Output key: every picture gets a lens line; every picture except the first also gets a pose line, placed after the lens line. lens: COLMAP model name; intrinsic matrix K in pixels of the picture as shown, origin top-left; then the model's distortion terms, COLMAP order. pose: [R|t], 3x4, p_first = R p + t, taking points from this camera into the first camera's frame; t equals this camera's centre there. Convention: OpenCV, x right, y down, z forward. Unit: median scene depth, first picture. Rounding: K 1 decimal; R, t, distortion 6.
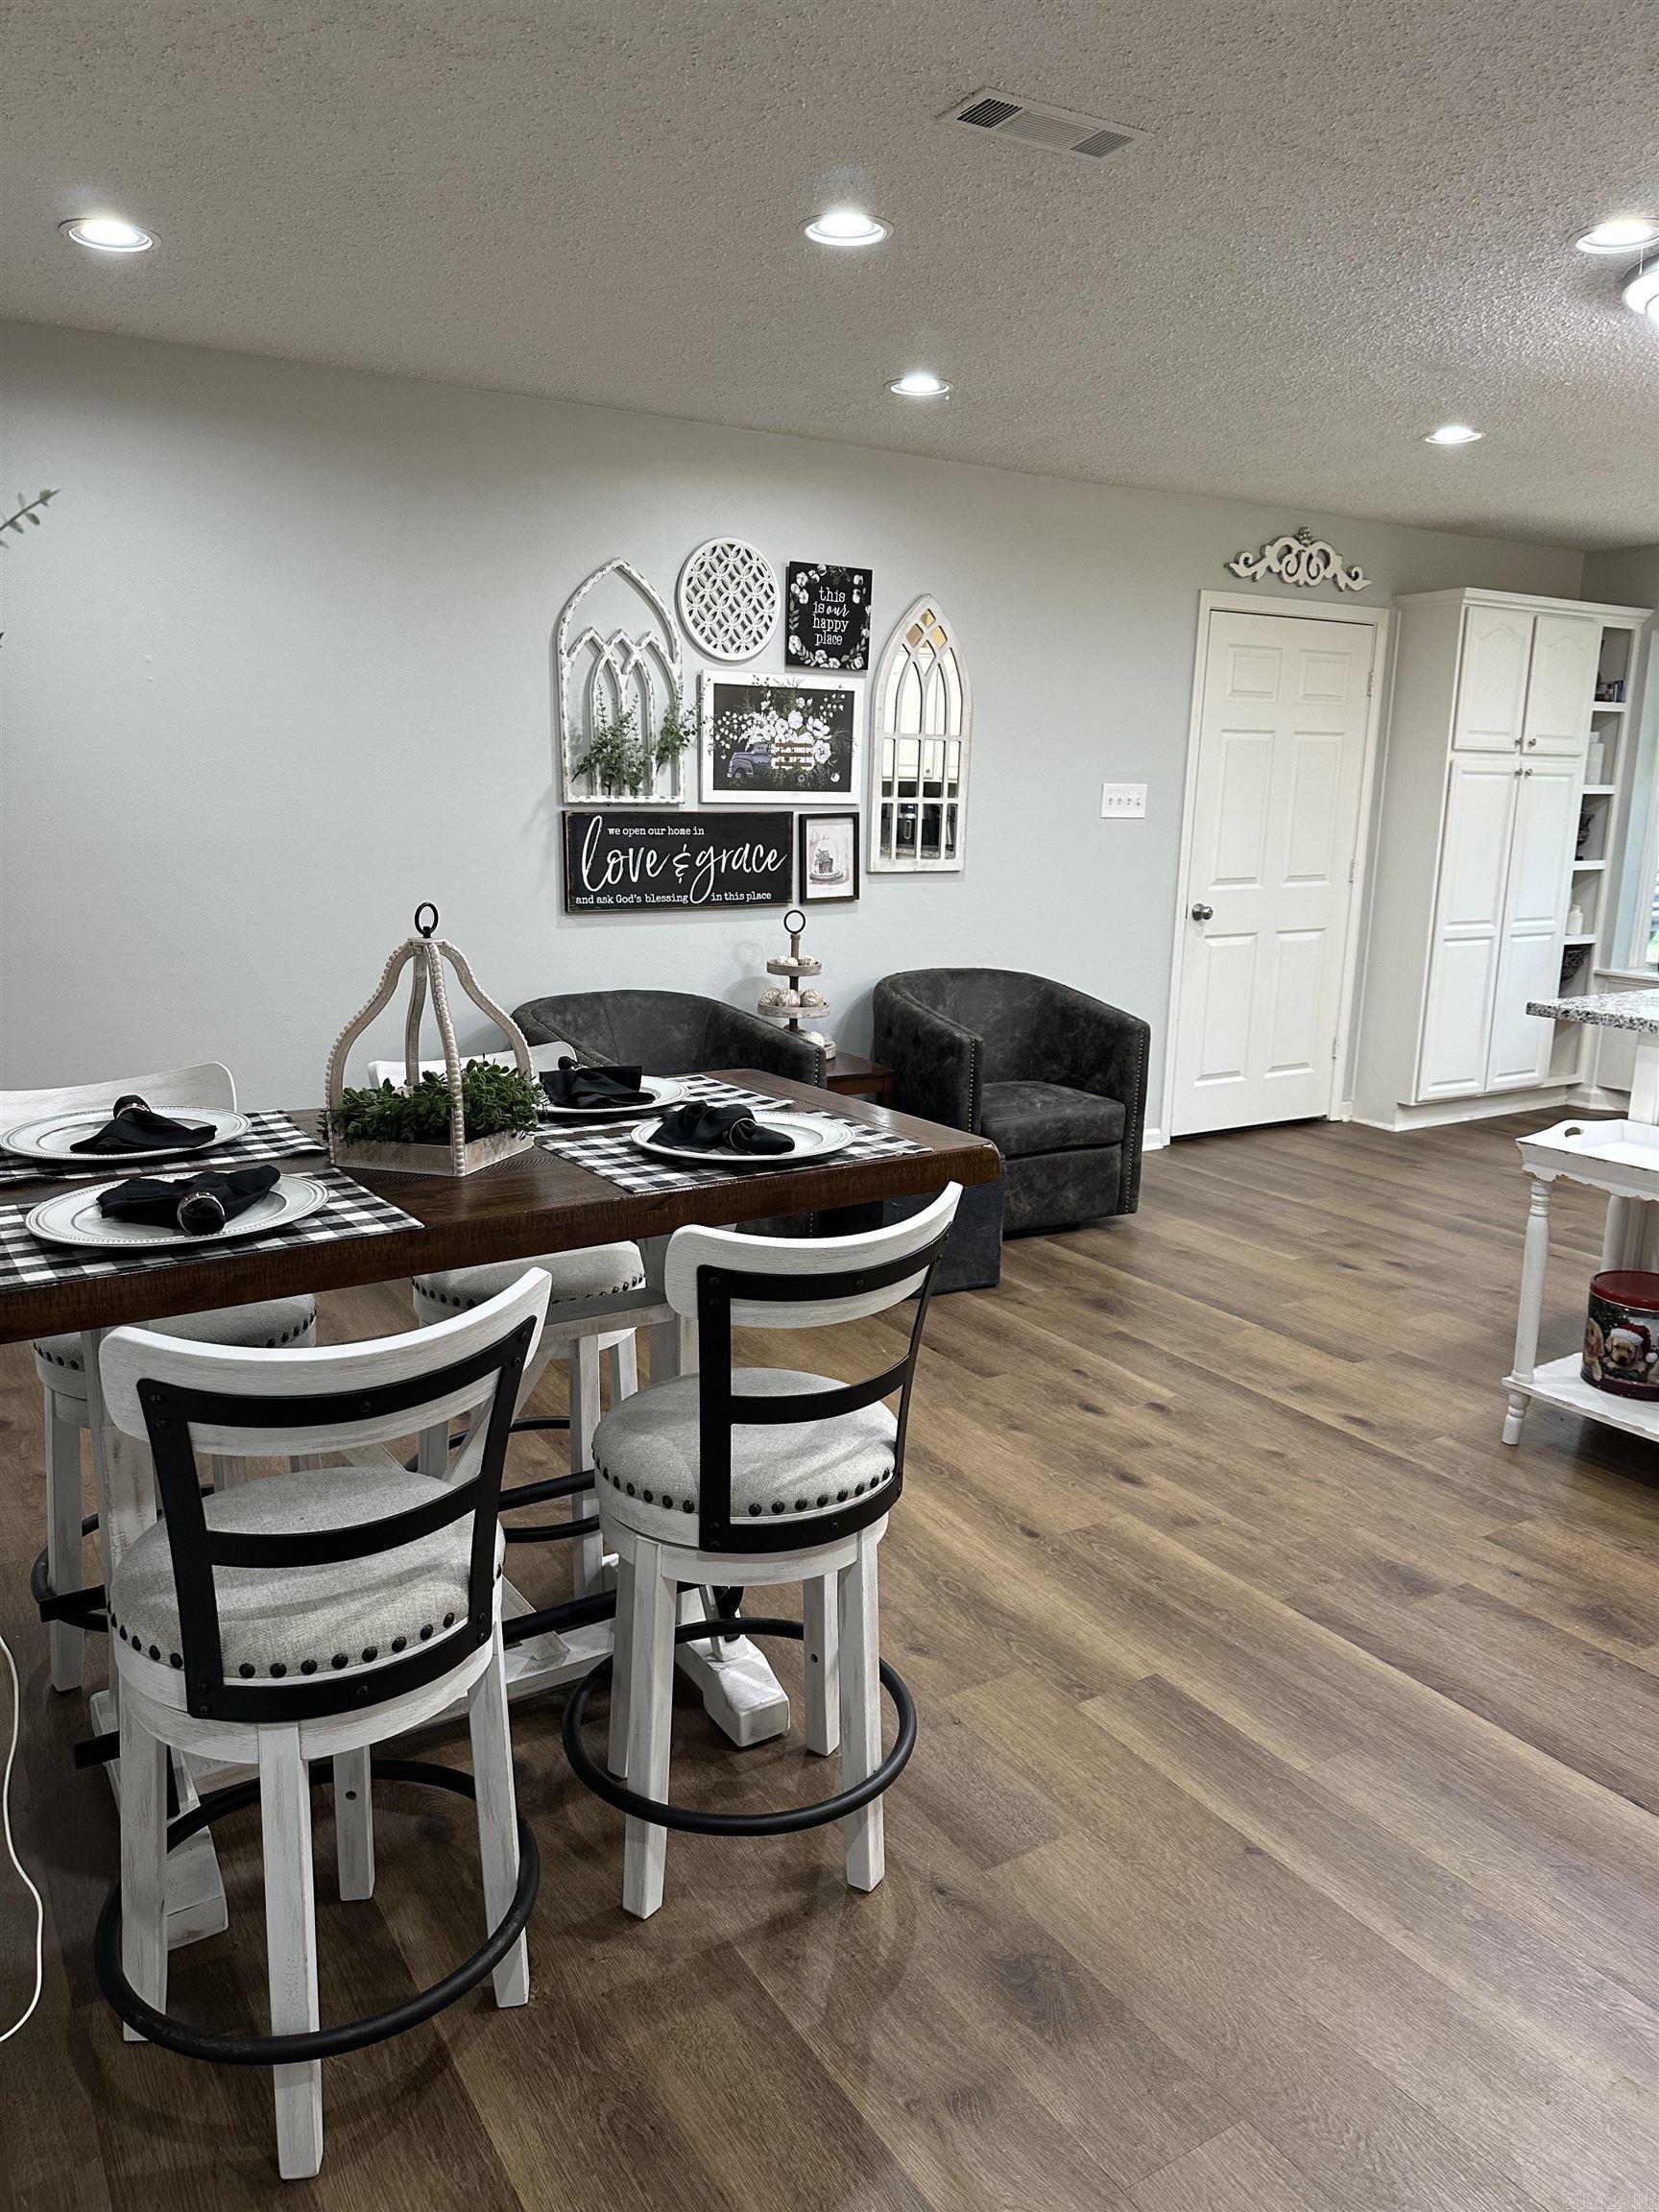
lens RADIAL K [[1577.6, 0, 831.6], [0, 1577.6, 1113.8], [0, 0, 1]] dist [0.058956, -0.093054]
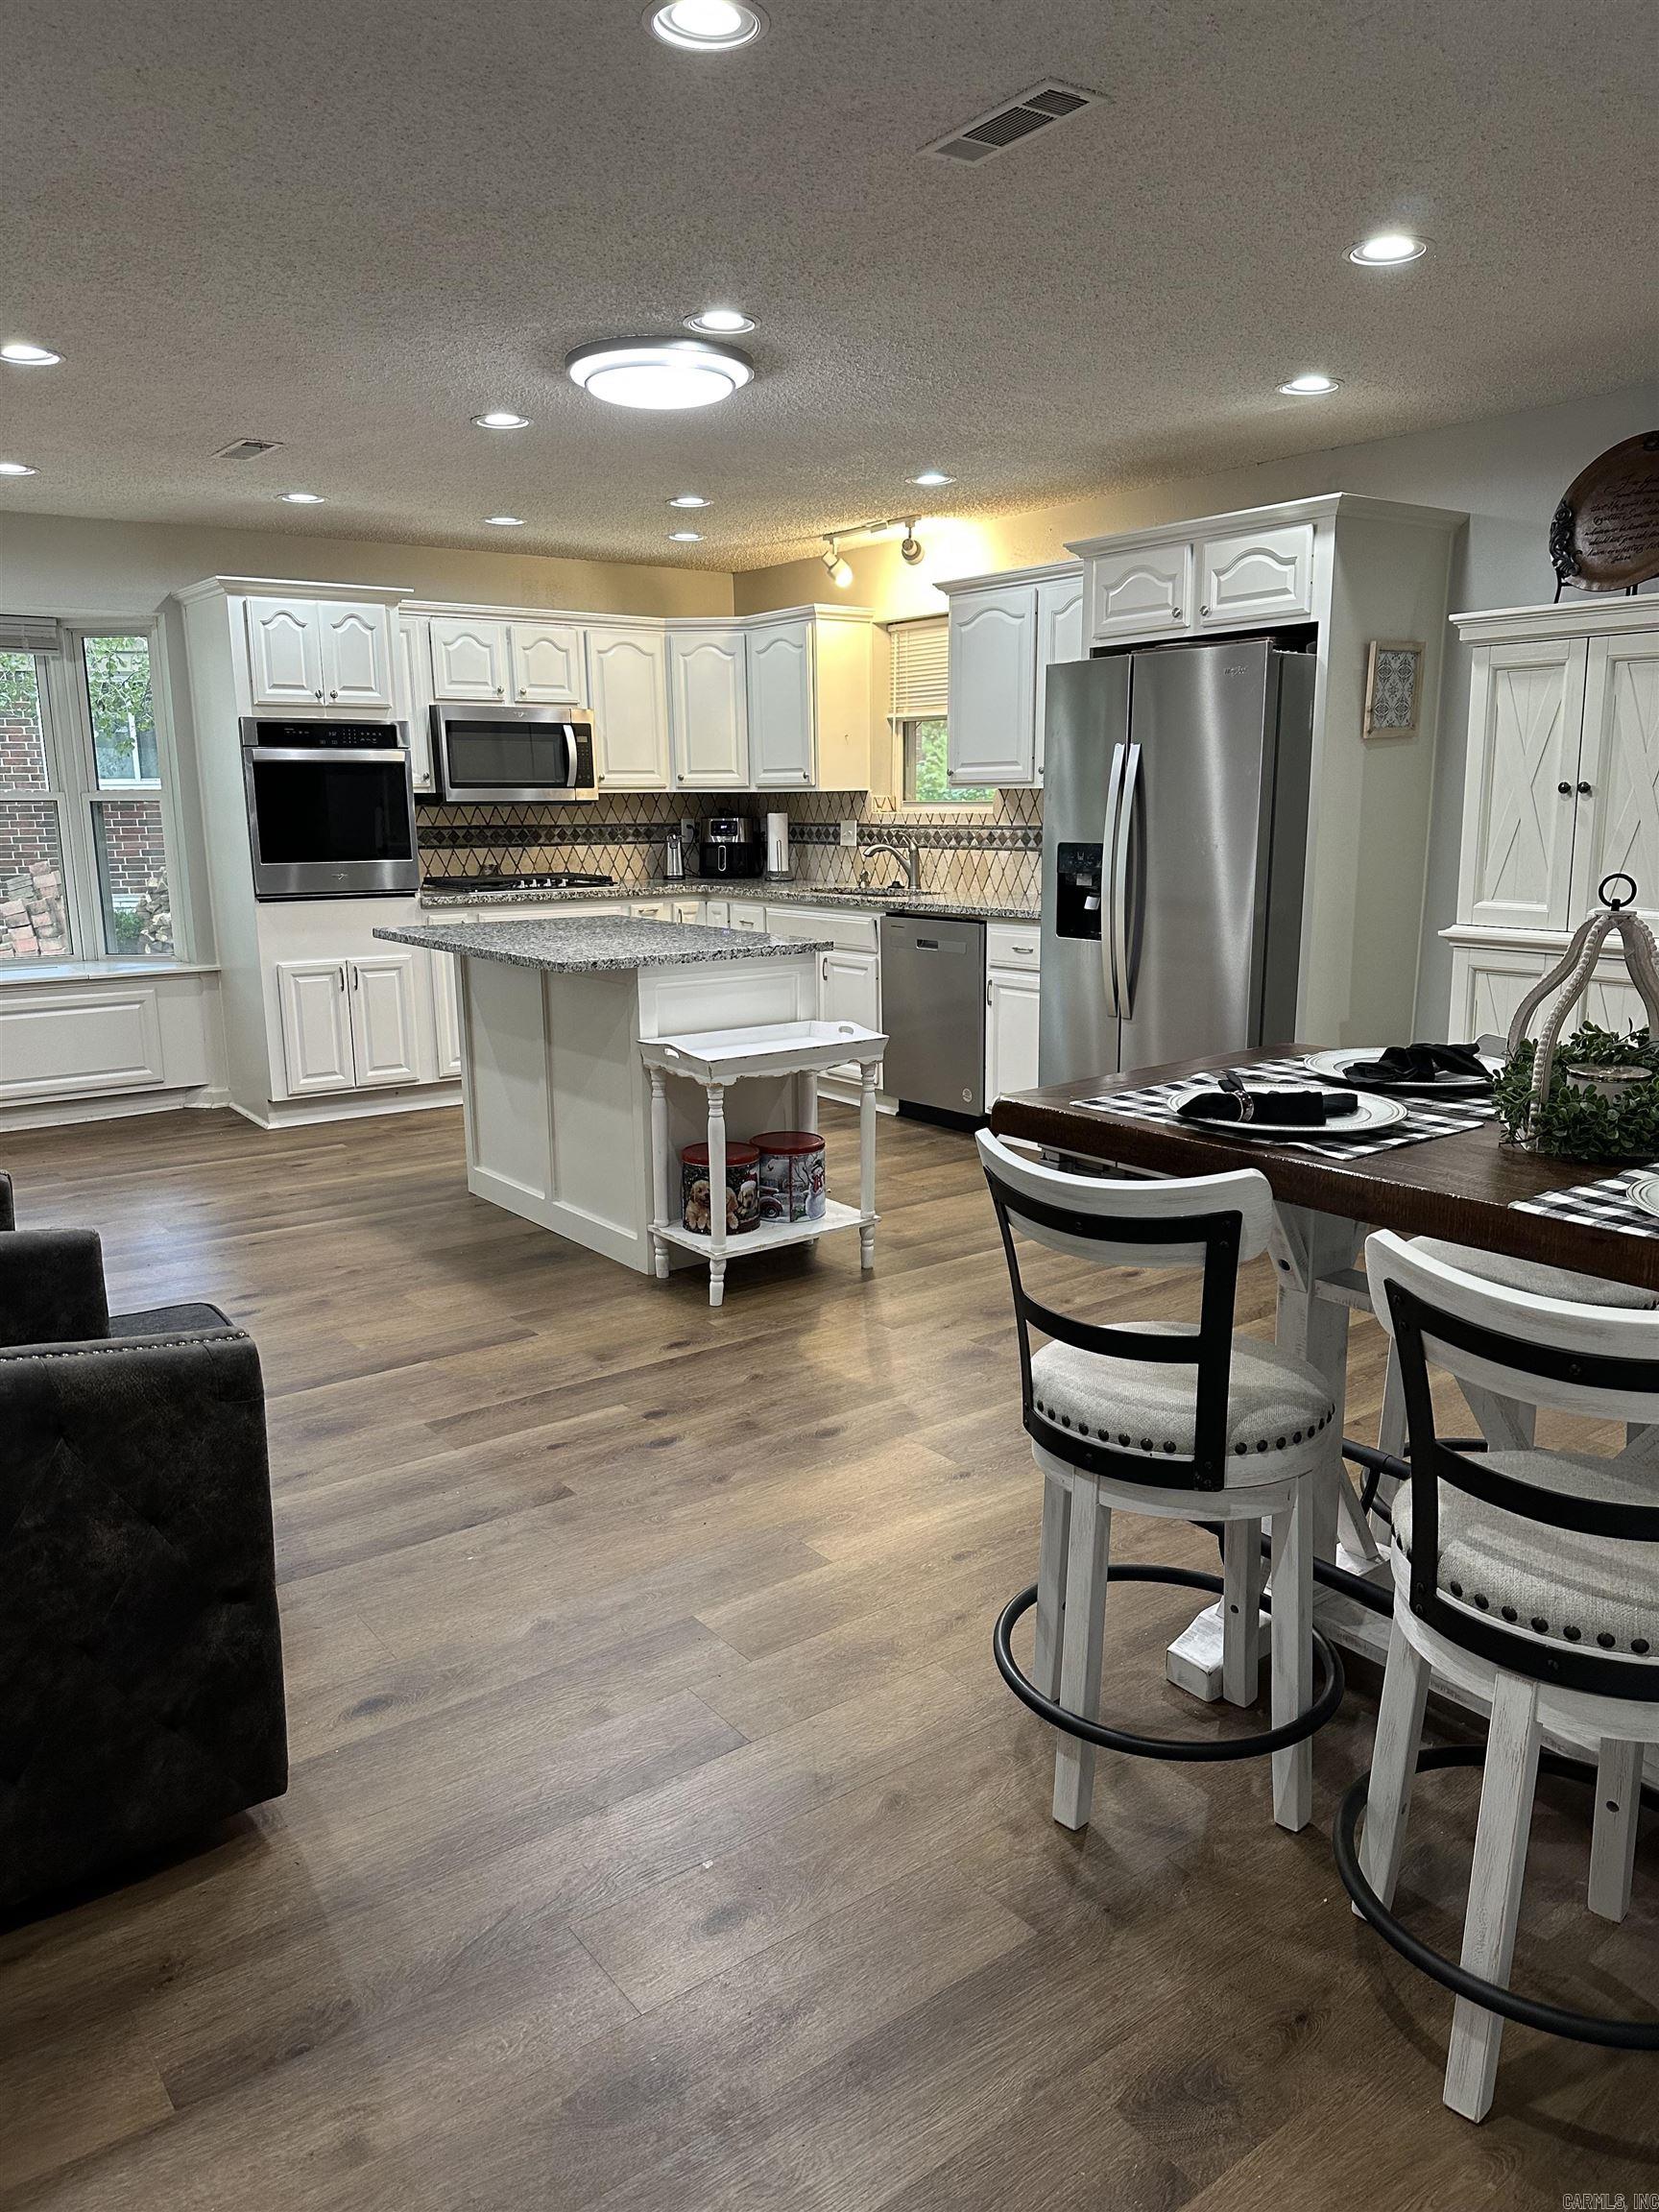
lens RADIAL K [[1525.6, 0, 823.9], [0, 1525.6, 1121.0], [0, 0, 1]] dist [0.157744, -0.294727]
pose [[-0.077528, -0.232124, 0.969592, -0.691933], [0.215980, 0.945514, 0.243629, -0.197684], [-0.973315, 0.228301, -0.023170, 0.899874]]
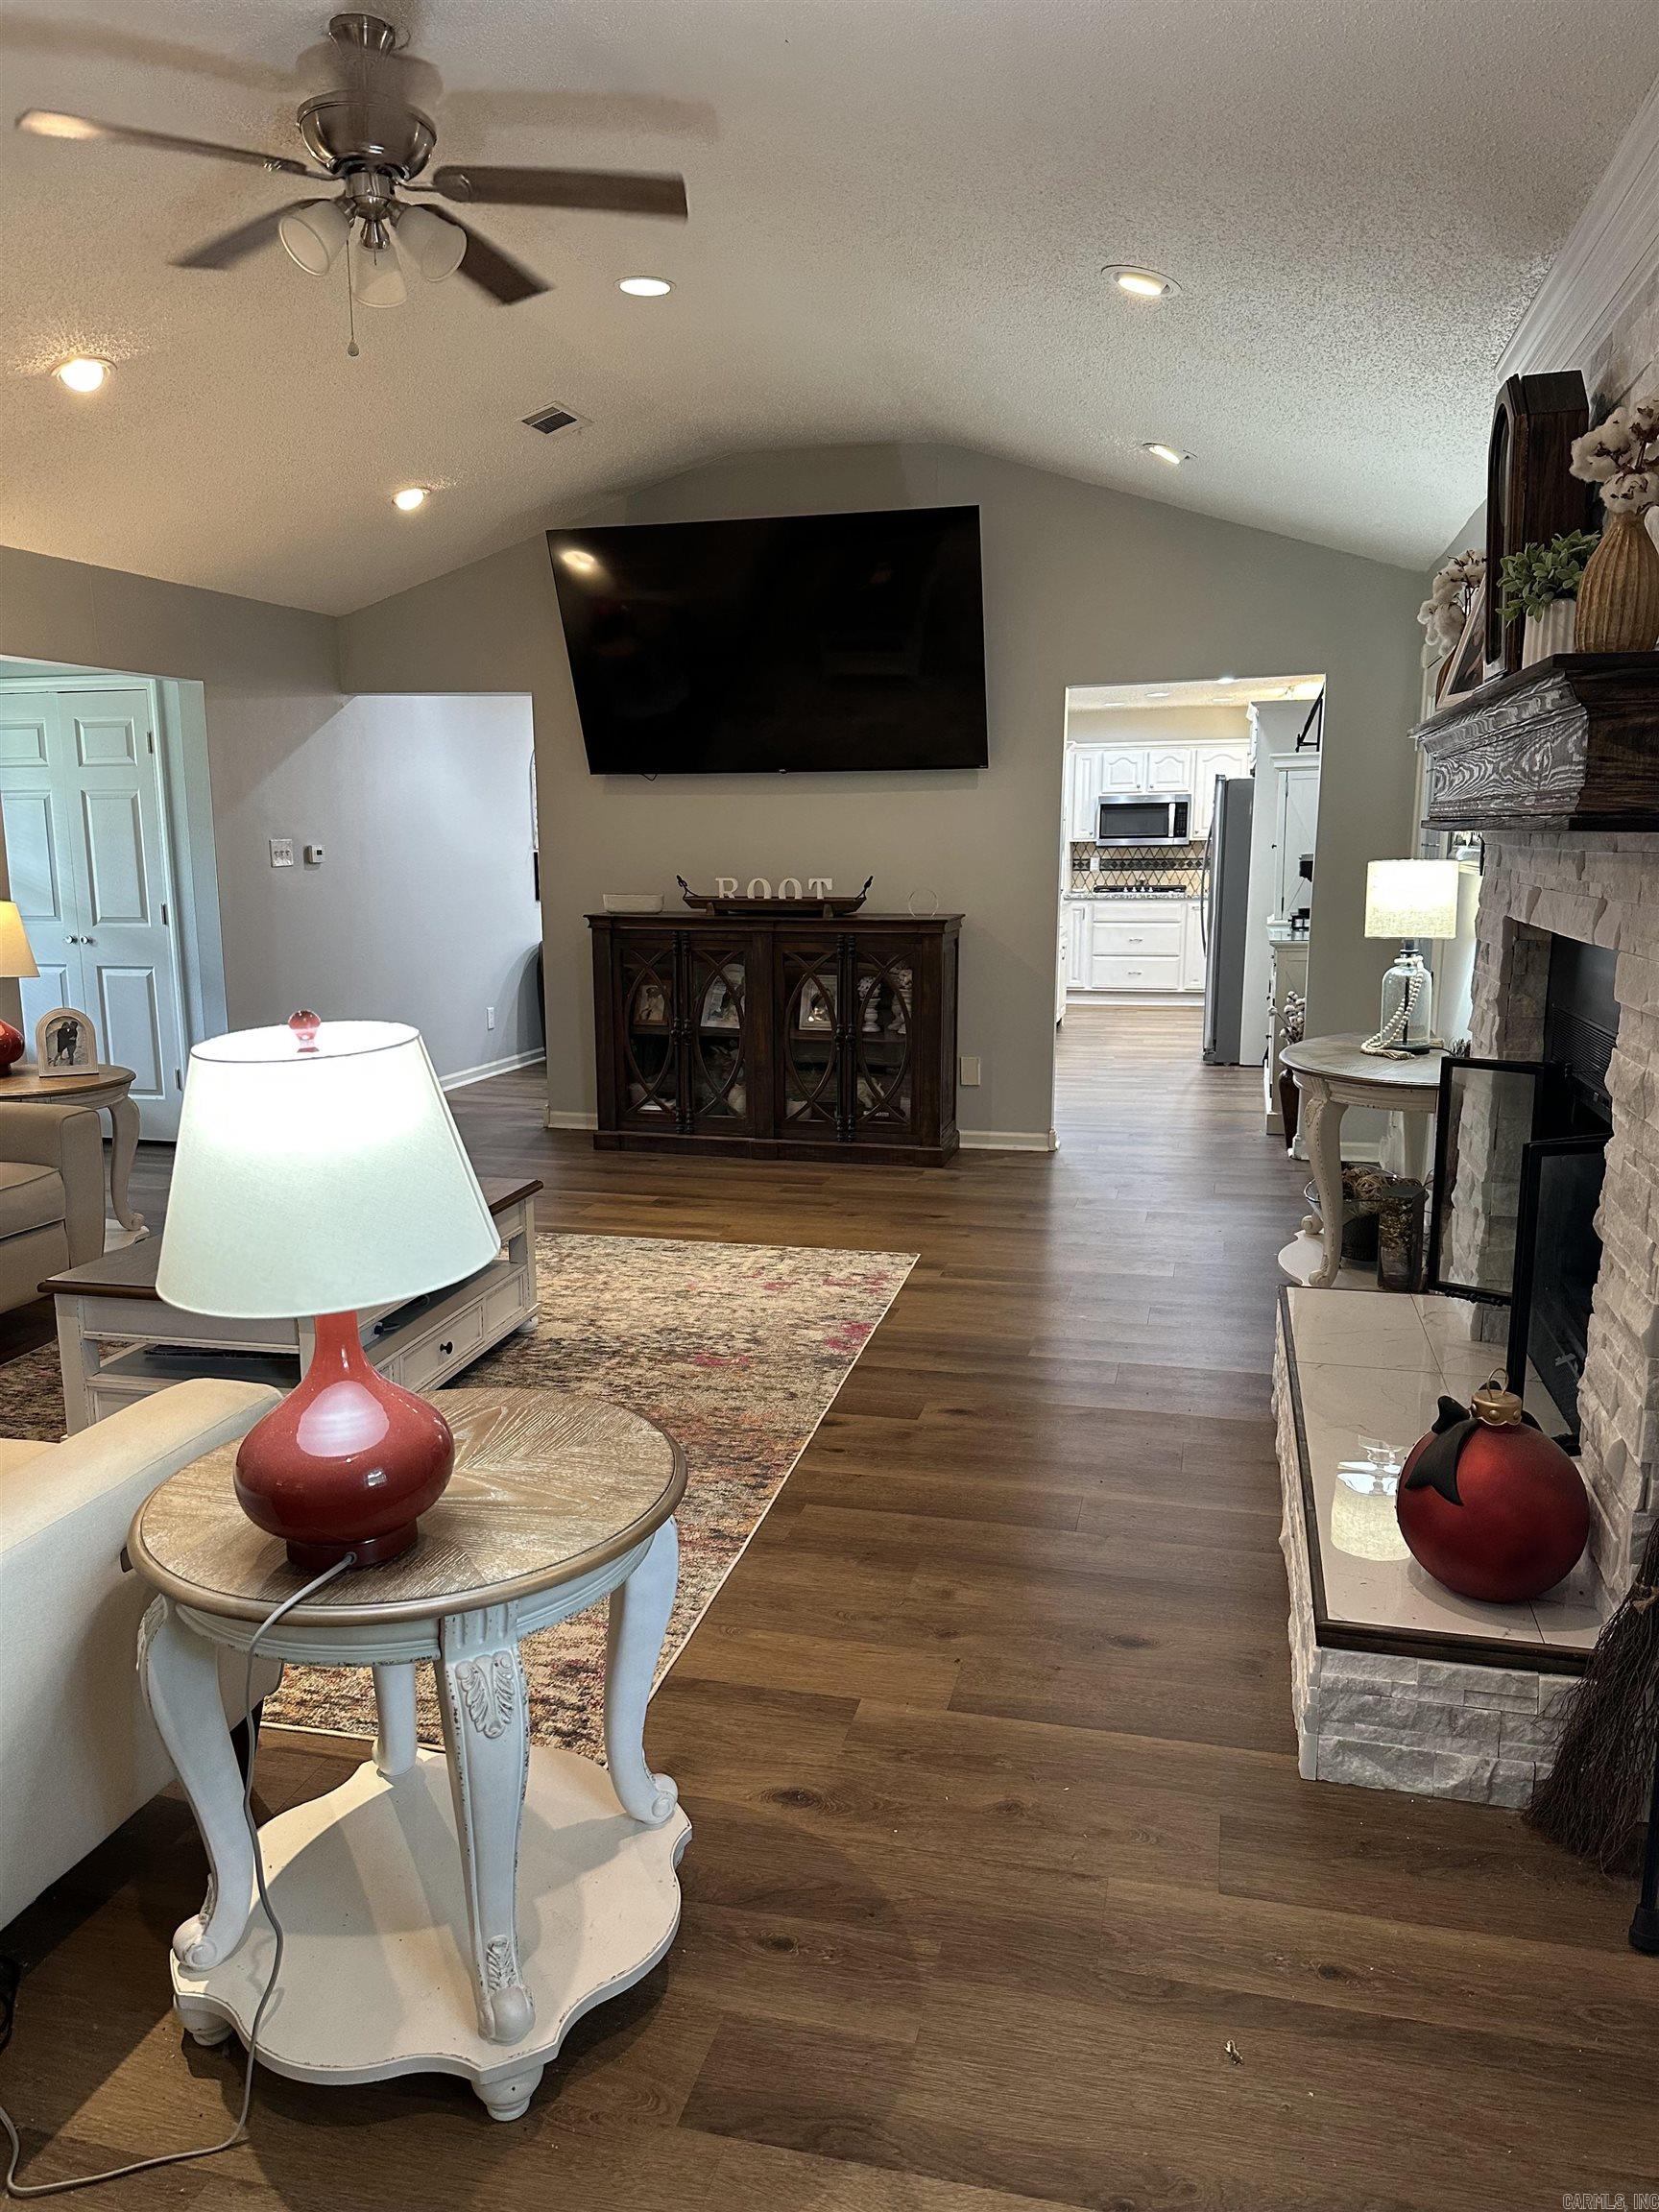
lens RADIAL K [[1536.0, 0, 822.7], [0, 1536.0, 1106.6], [0, 0, 1]] dist [0.158927, -0.308885]
pose [[0.734525, -0.142517, 0.663447, -1.709574], [0.160885, 0.986395, 0.033769, 0.172047], [-0.659233, 0.081934, 0.747461, -1.029897]]
